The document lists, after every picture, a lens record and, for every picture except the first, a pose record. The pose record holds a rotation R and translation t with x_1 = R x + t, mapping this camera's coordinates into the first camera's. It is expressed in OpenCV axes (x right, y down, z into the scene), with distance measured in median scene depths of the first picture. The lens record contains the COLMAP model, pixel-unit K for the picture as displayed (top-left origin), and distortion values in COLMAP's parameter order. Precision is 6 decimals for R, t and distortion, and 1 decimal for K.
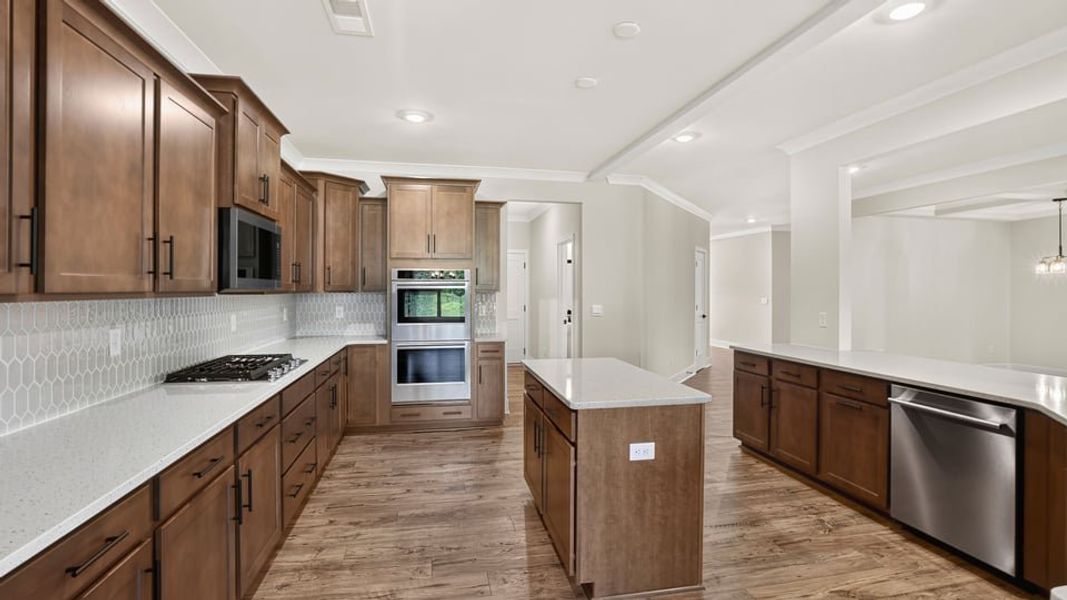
lens RADIAL K [[456.0, 0, 540.0], [0, 456.0, 289.7], [0, 0, 1]] dist [0.002594, 0.000393]
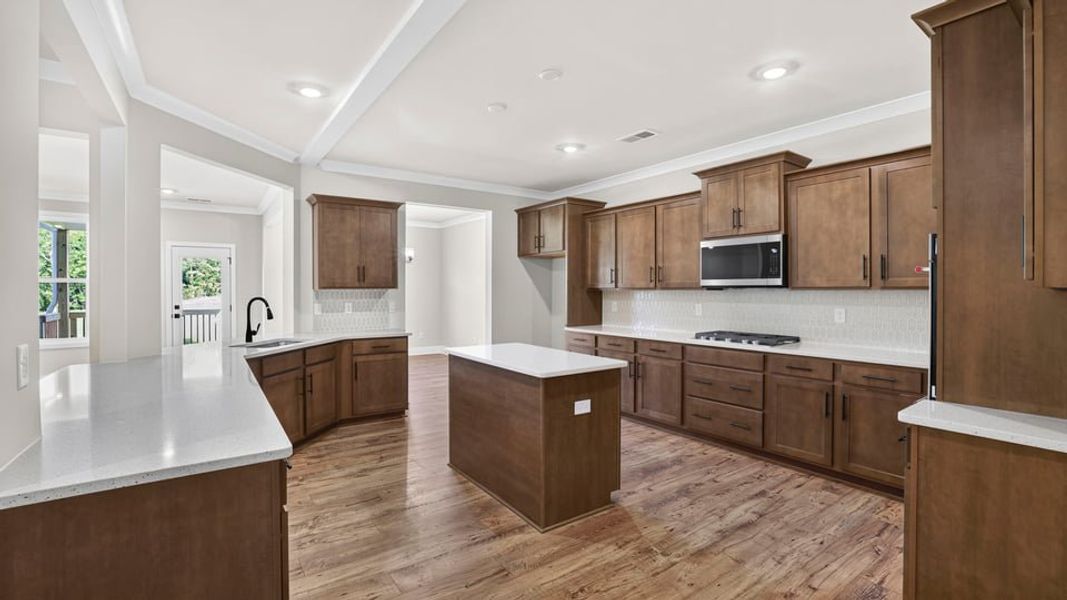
lens RADIAL K [[456.0, 0, 534.4], [0, 456.0, 300.6], [0, 0, 1]] dist [0.002594, 0.000393]
pose [[-0.910393, 0.003675, -0.413729, 0.534206], [-0.006201, 0.999727, 0.022525, 0.014137], [0.413699, 0.023072, -0.910121, 1.856123]]
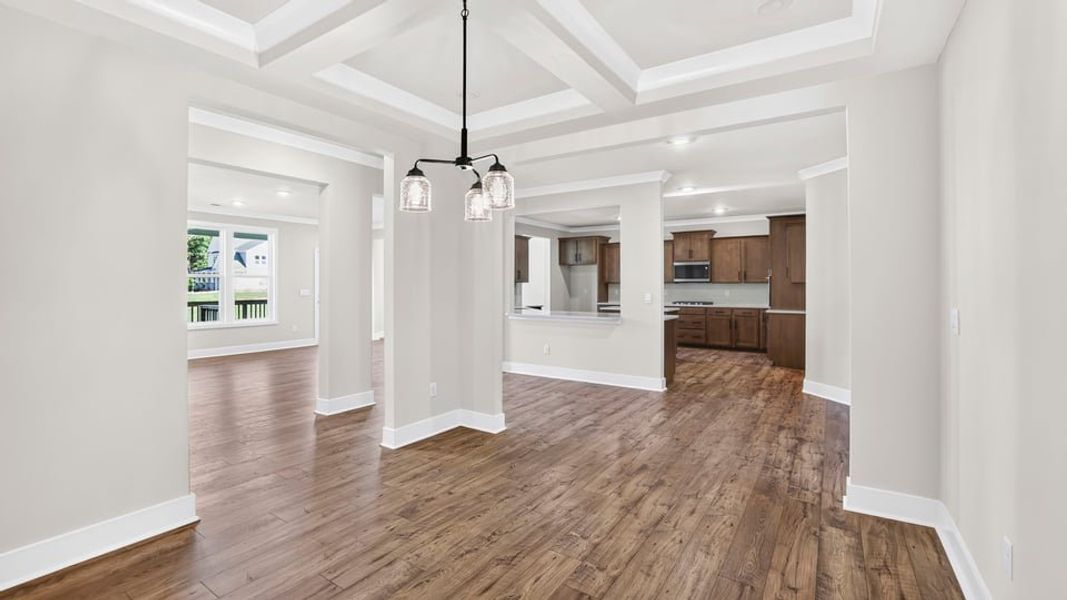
lens RADIAL K [[456.0, 0, 544.7], [0, 456.0, 290.1], [0, 0, 1]] dist [0.002594, 0.000393]
pose [[-0.693424, 0.000532, -0.720529, 2.630369], [-0.006500, 0.999954, 0.006994, 0.042697], [0.720500, 0.009534, -0.693389, 2.418183]]
